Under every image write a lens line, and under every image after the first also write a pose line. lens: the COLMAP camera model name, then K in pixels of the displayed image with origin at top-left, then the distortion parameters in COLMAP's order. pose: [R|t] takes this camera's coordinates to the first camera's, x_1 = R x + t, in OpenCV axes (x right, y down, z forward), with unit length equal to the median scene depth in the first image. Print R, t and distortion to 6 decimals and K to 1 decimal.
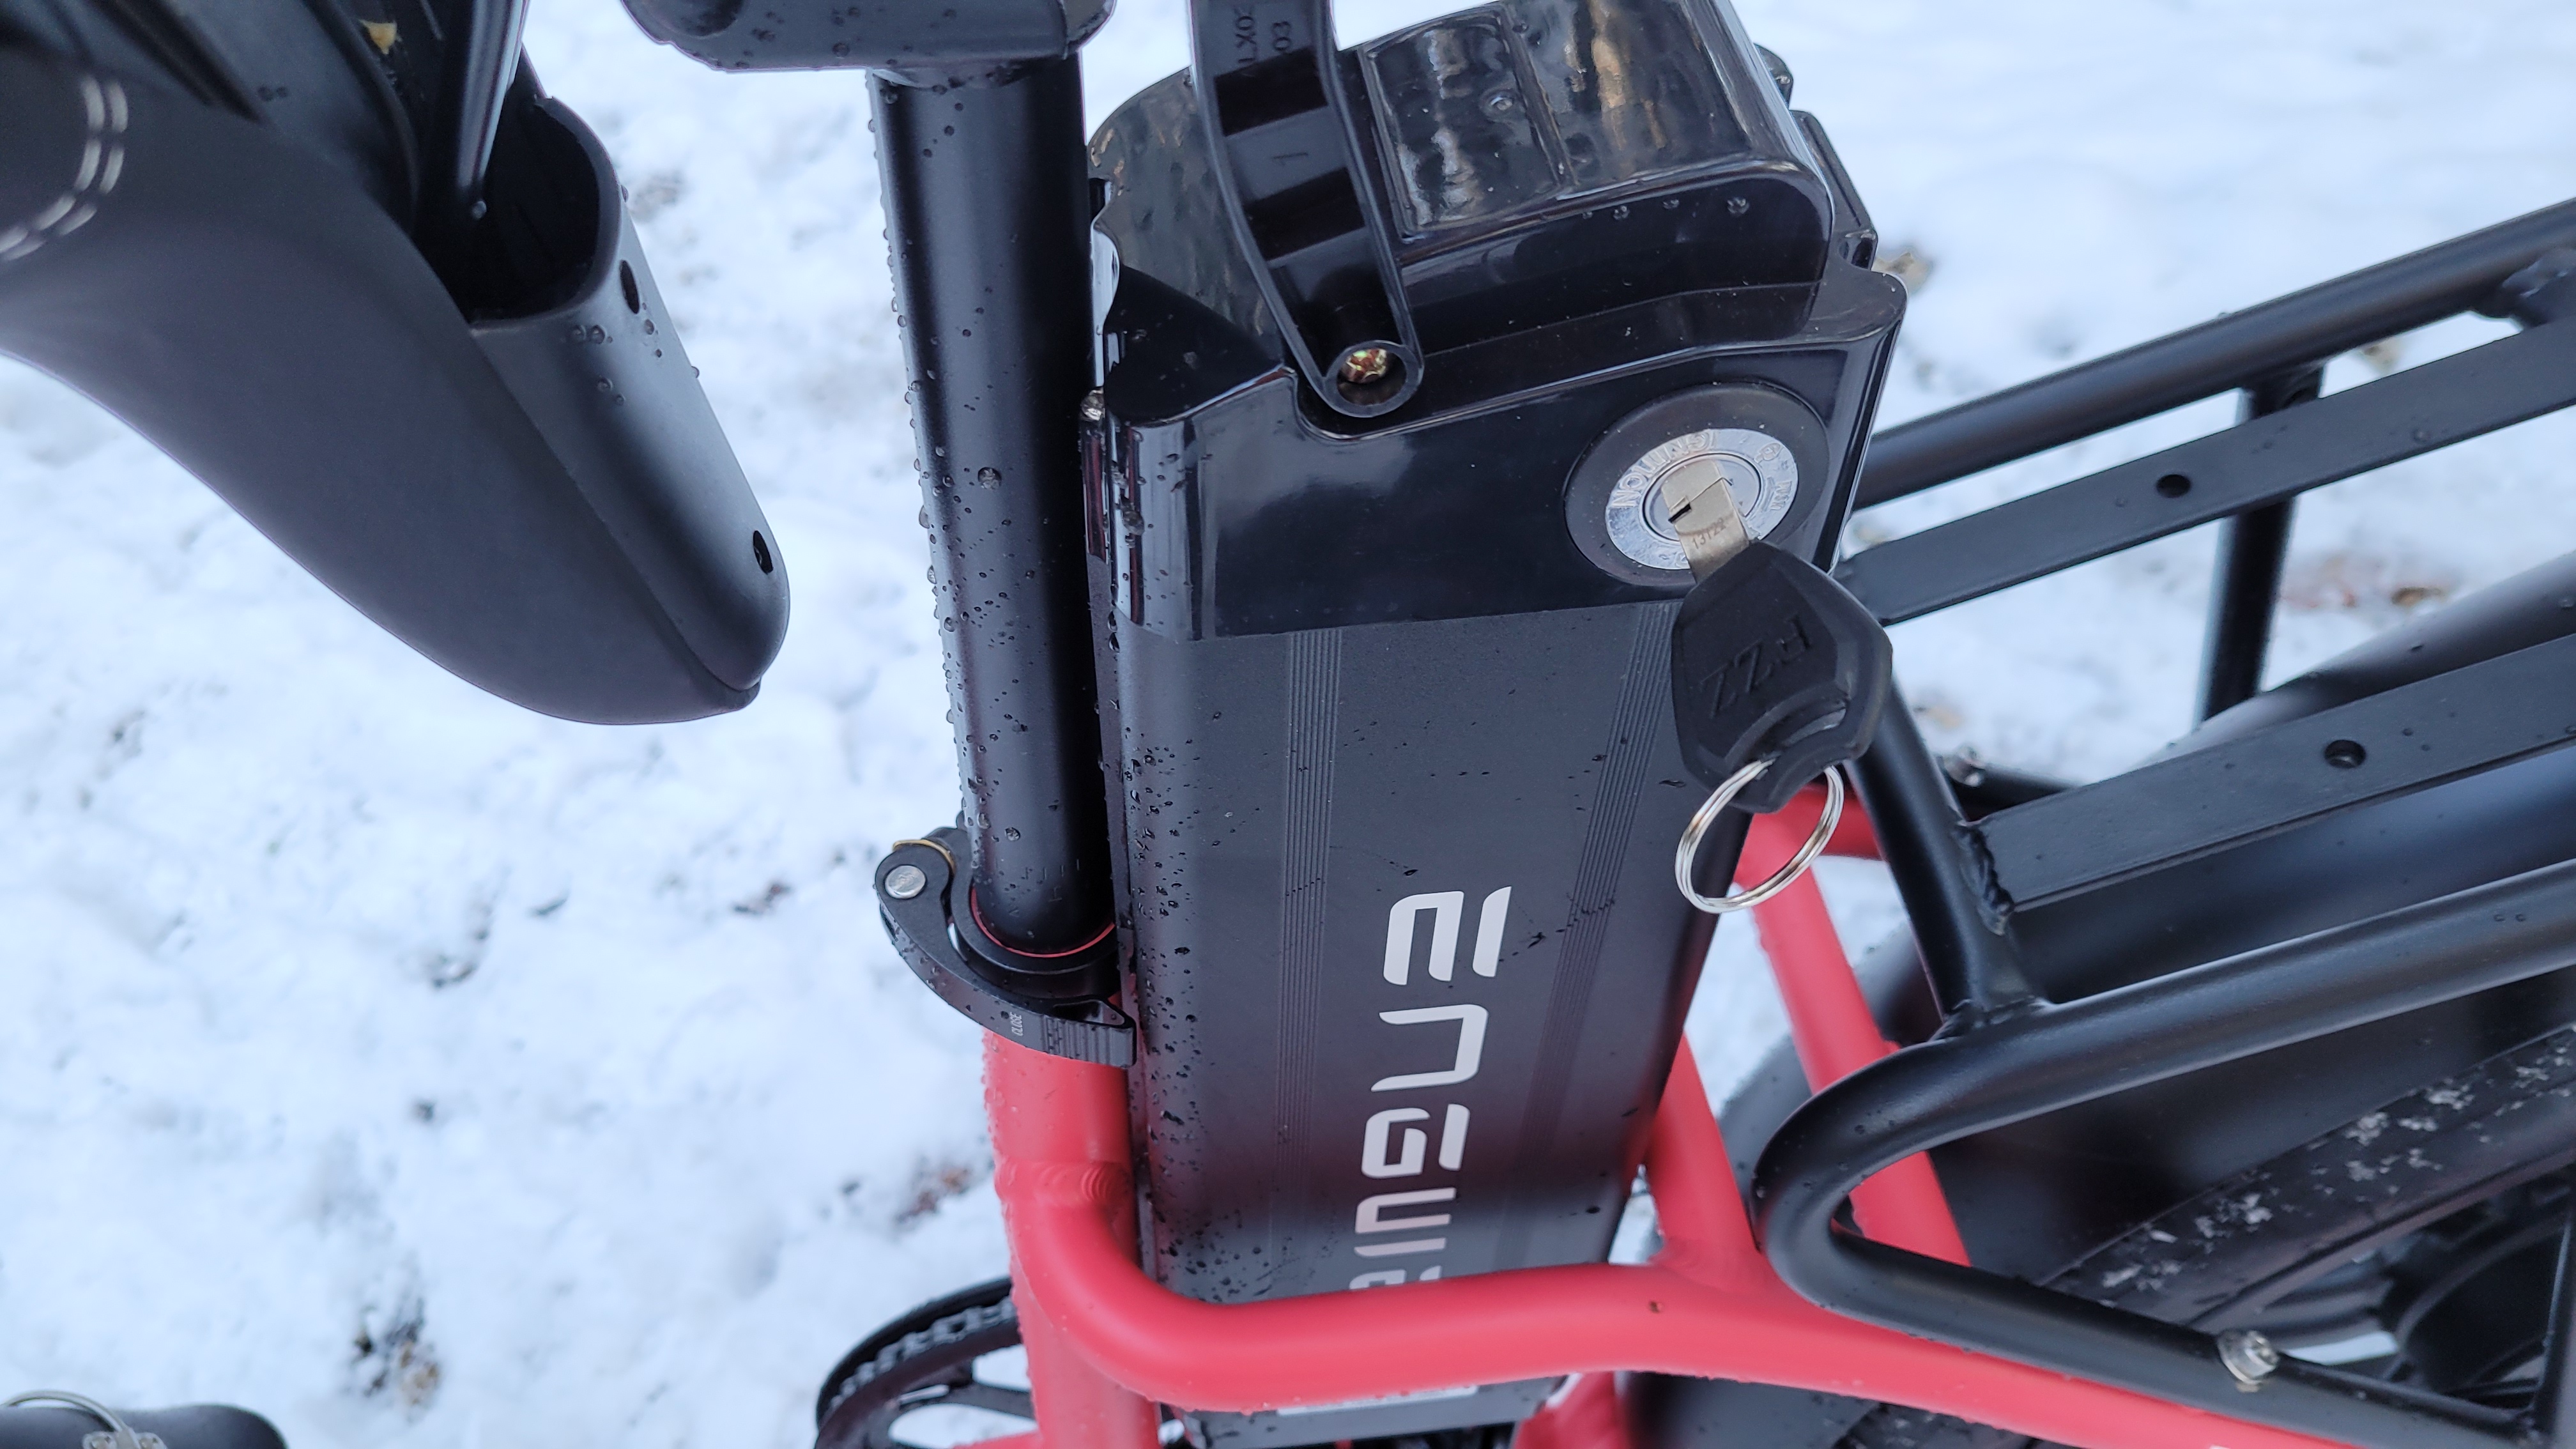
lens RADIAL K [[1892.7, 0, 1260.5], [0, 1892.7, 727.9], [0, 0, 1]] dist [0.004261, -0.003372]
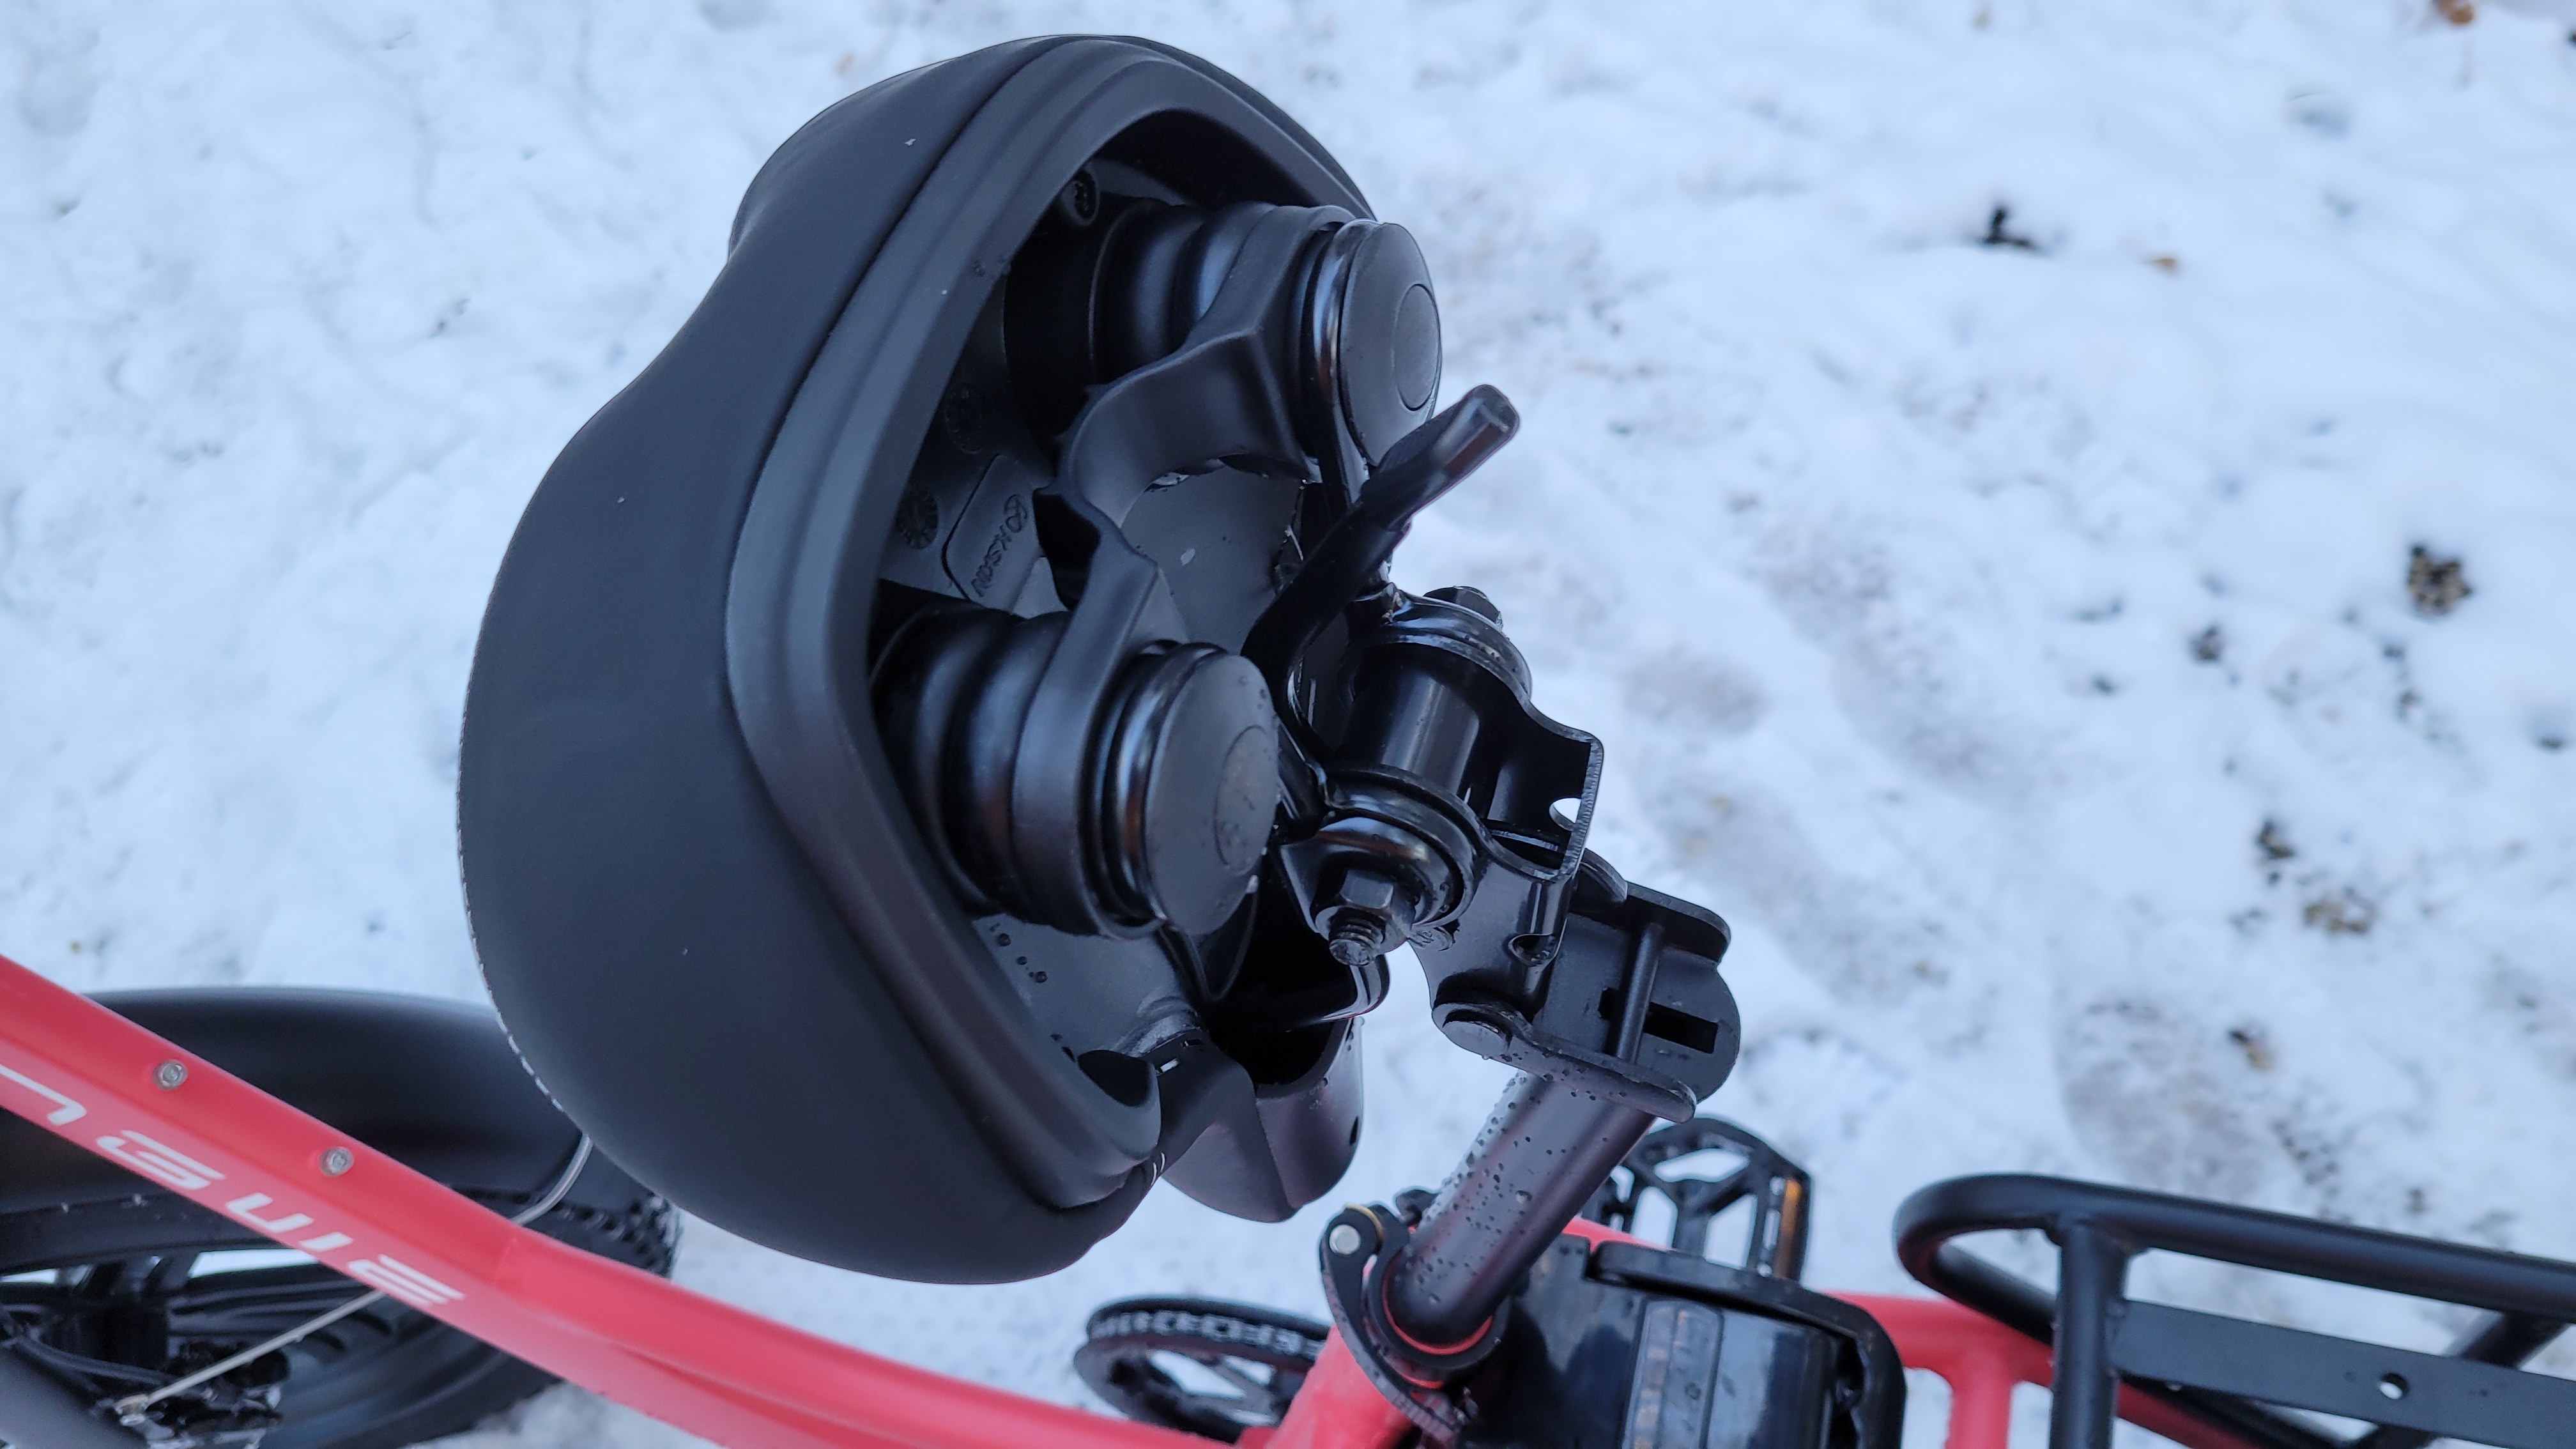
lens RADIAL K [[1885.5, 0, 1334.8], [0, 1885.5, 724.4], [0, 0, 1]] dist [0.005393, -0.002528]
pose [[0.911227, 0.396742, -0.110734, -0.164520], [-0.377433, 0.911887, 0.161264, -0.399203], [0.164957, -0.105154, 0.980679, -0.236540]]
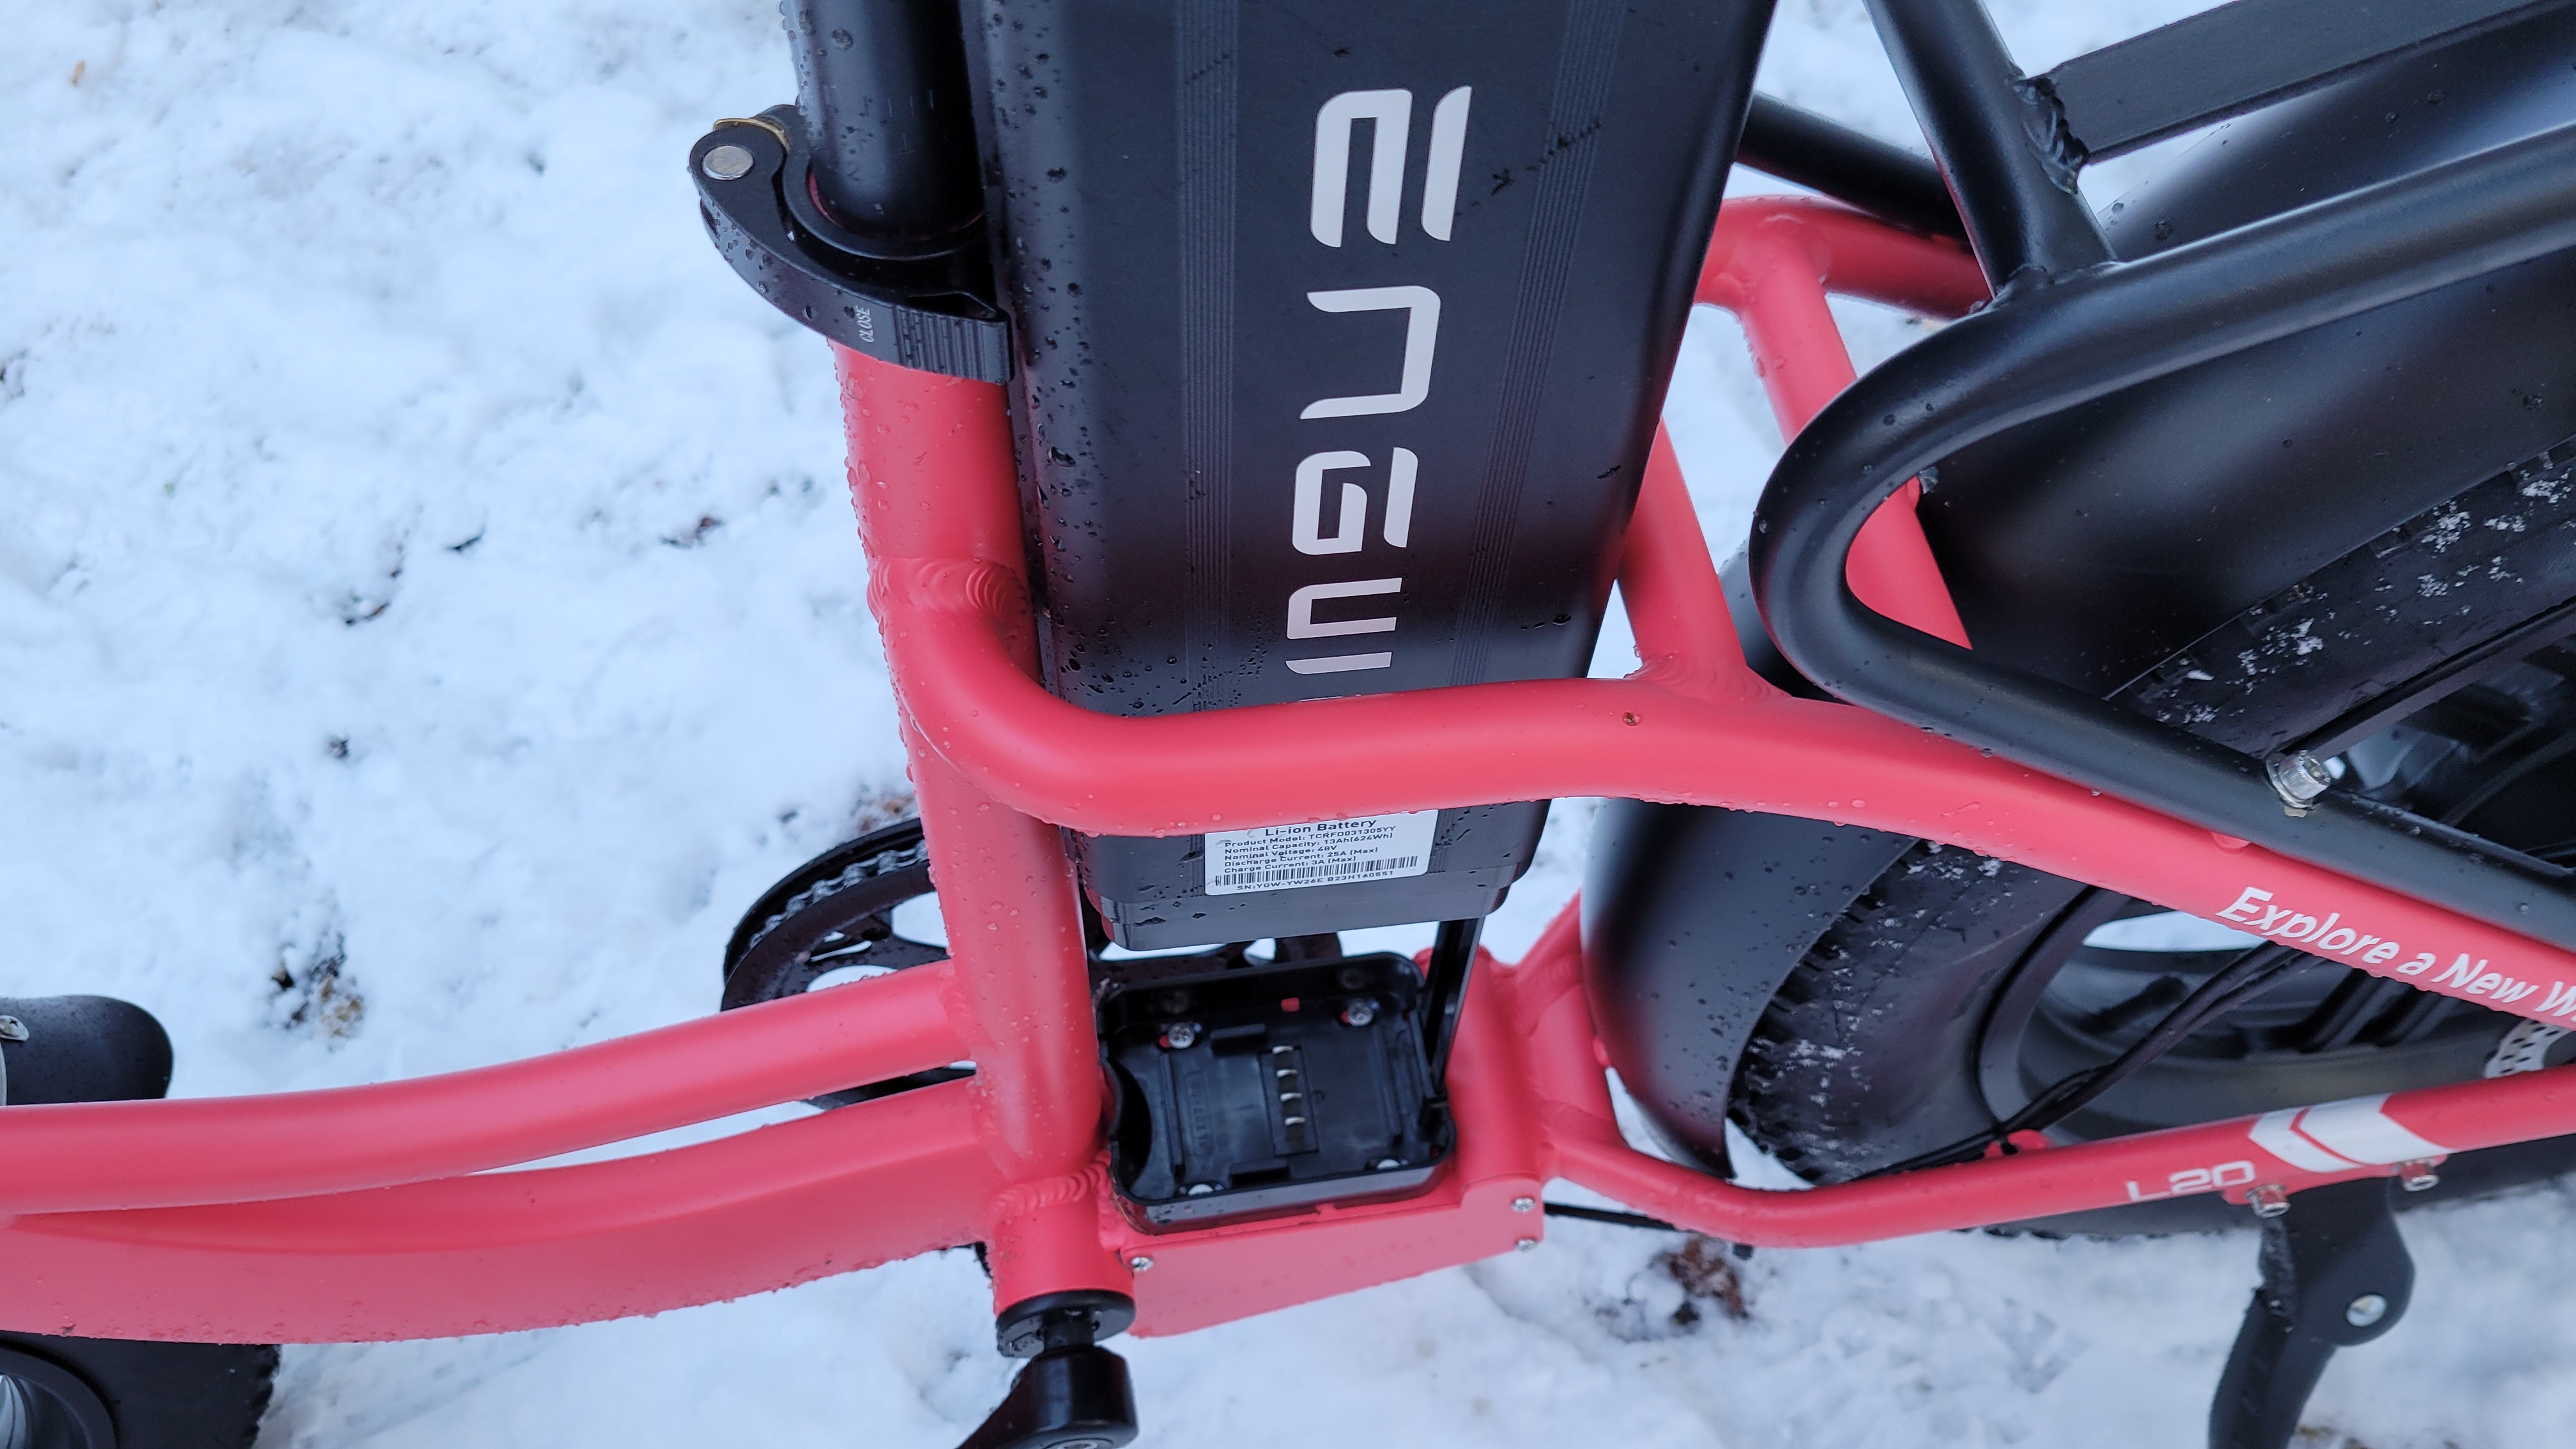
lens RADIAL K [[1883.4, 0, 1297.3], [0, 1883.4, 706.4], [0, 0, 1]] dist [0.009247, -0.006945]
pose [[0.999450, 0.002116, 0.033101, 0.025161], [-0.006216, 0.992231, 0.124253, 0.178806], [-0.032581, -0.124391, 0.991698, 0.138312]]
